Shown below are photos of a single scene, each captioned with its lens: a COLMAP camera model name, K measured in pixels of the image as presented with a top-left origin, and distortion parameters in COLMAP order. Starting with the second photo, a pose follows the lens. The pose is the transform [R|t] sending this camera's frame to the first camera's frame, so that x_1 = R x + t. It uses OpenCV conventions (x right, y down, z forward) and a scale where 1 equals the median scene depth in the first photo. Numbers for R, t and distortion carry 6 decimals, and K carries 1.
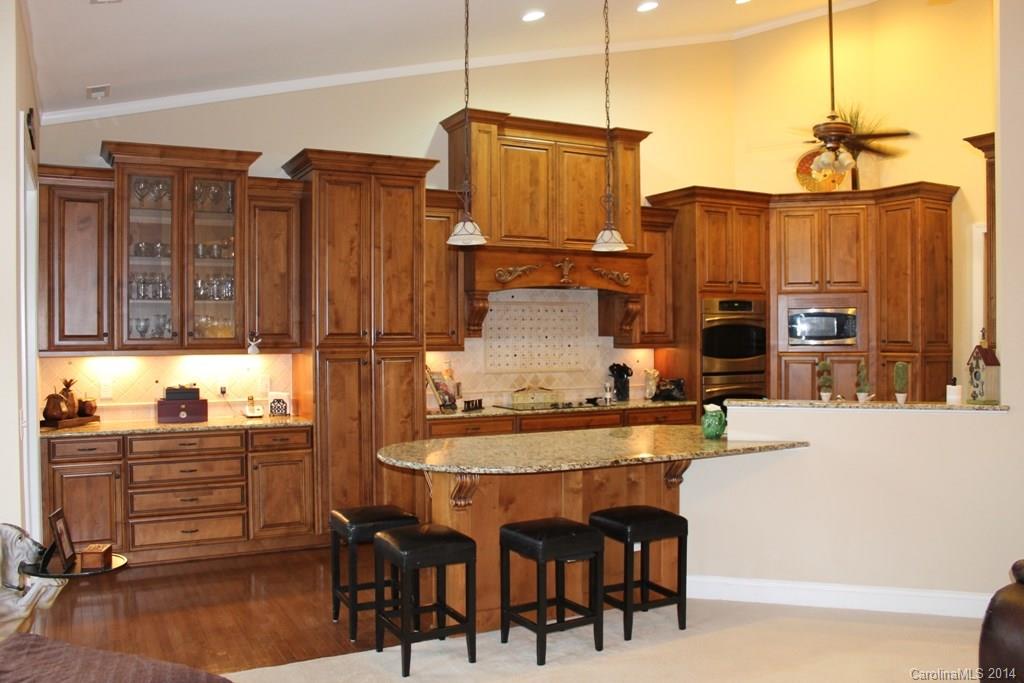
lens RADIAL K [[876.9, 0, 511.5], [0, 876.9, 339.0], [0, 0, 1]] dist [-0.100079, 0.076628]
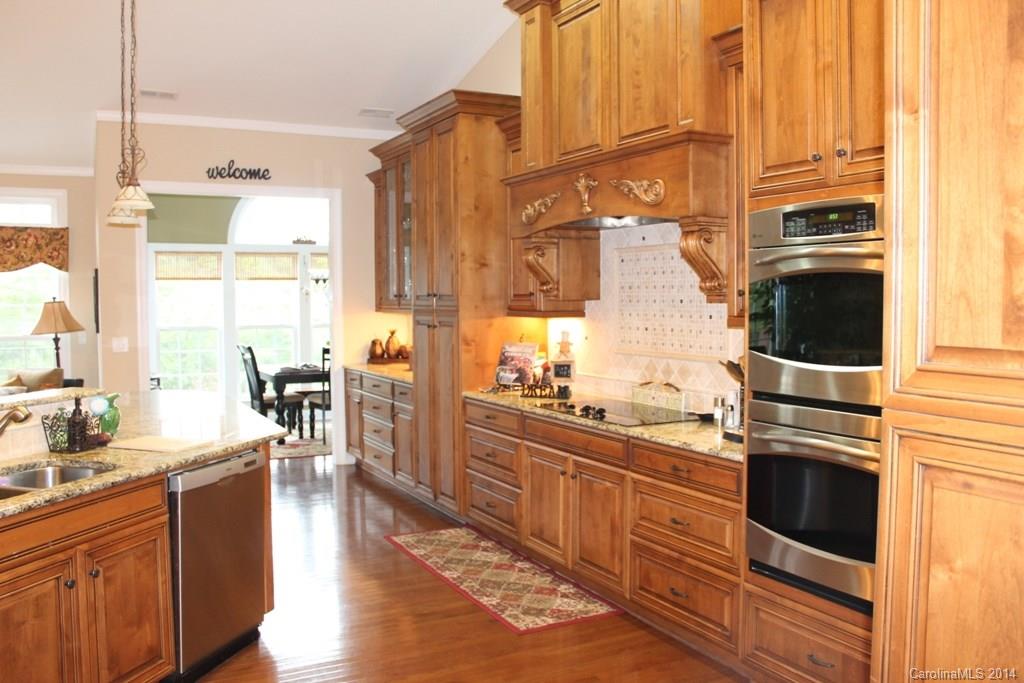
lens RADIAL K [[876.9, 0, 512.0], [0, 876.9, 336.5], [0, 0, 1]] dist [-0.100079, 0.076628]
pose [[0.004915, 0.047360, -0.998866, 0.654897], [0.001714, 0.998876, 0.047369, -0.006529], [0.999986, -0.001945, 0.004828, 0.904002]]
